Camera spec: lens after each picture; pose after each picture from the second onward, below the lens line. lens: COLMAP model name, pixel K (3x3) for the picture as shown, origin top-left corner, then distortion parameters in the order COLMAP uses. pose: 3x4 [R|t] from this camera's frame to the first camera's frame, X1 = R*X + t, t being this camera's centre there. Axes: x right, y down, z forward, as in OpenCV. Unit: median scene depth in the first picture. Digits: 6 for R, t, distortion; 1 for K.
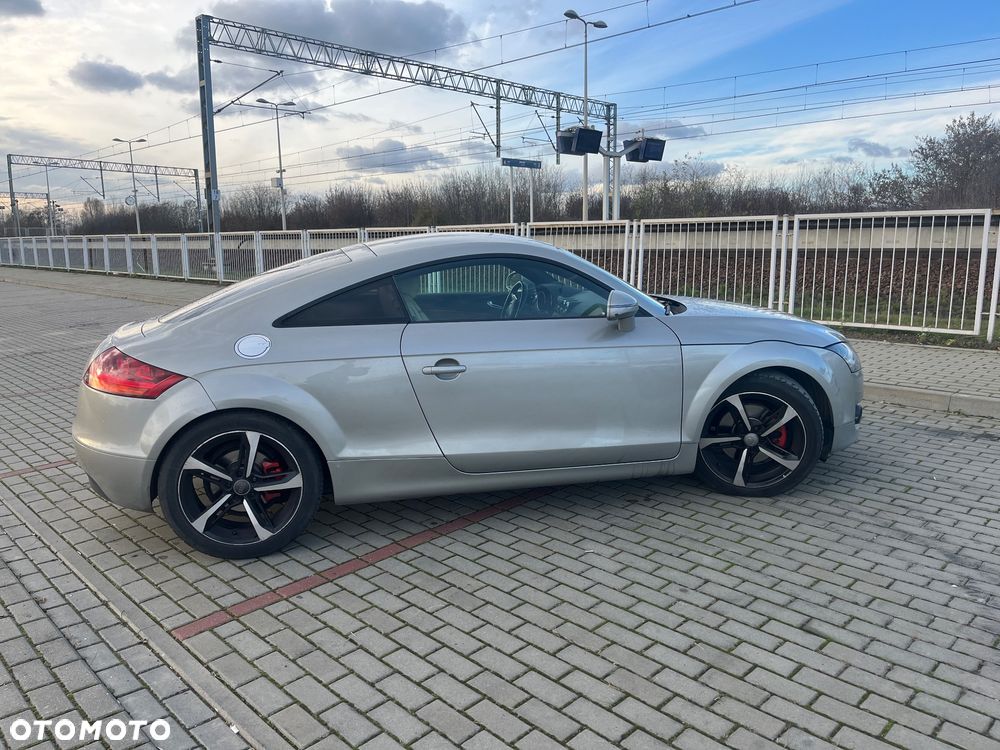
lens RADIAL K [[758.8, 0, 493.2], [0, 758.8, 367.0], [0, 0, 1]] dist [0.064254, -0.073116]
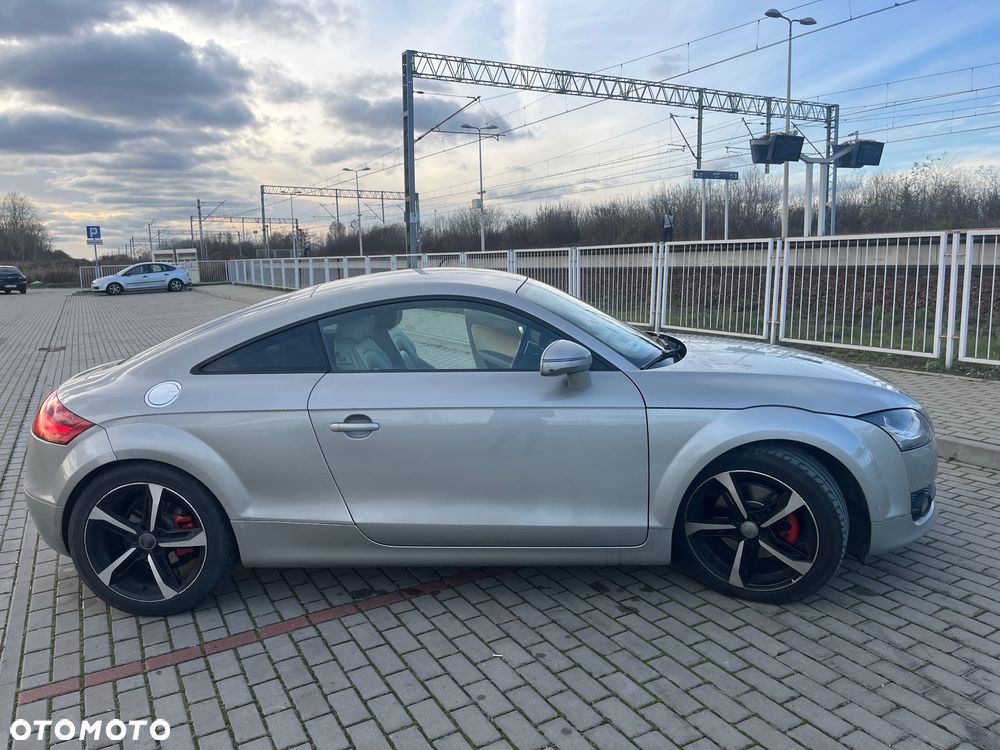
lens RADIAL K [[758.8, 0, 493.2], [0, 758.8, 367.0], [0, 0, 1]] dist [0.064254, -0.073116]
pose [[0.961579, 0.028962, -0.272996, 0.319572], [-0.034260, 0.999305, -0.014657, -0.056957], [0.272382, 0.023447, 0.961904, 0.177651]]
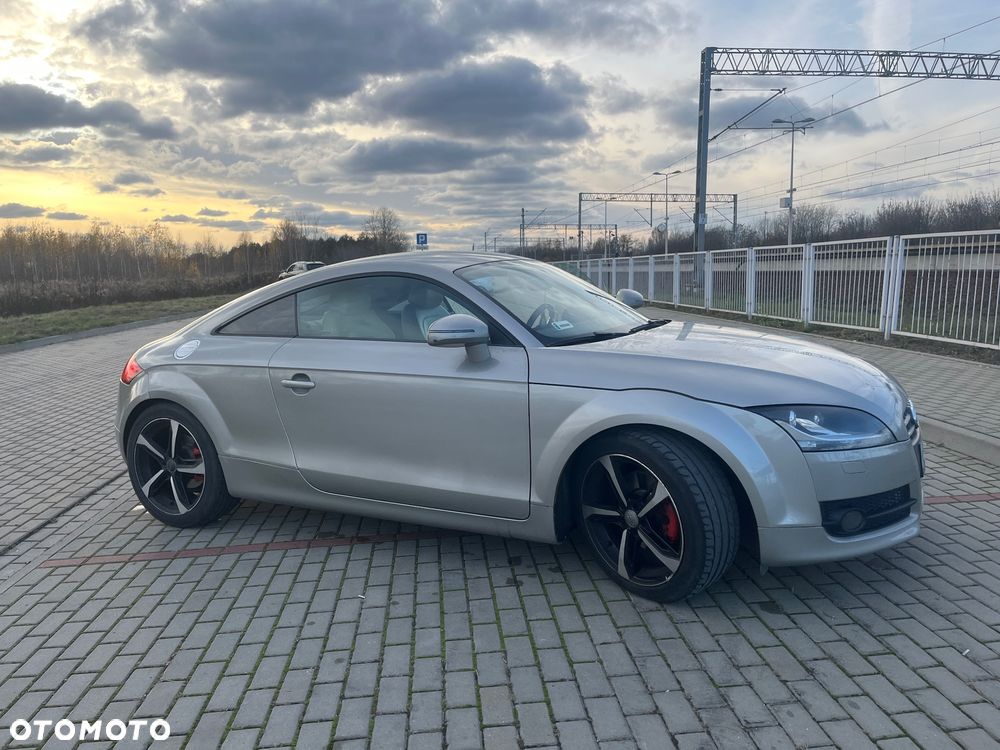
lens RADIAL K [[756.1, 0, 504.0], [0, 756.1, 370.0], [0, 0, 1]] dist [0.053999, -0.053365]
pose [[0.775725, 0.080667, -0.625894, 0.756941], [-0.095884, 0.995348, 0.009446, -0.049777], [0.623744, 0.052686, 0.779851, 0.359965]]
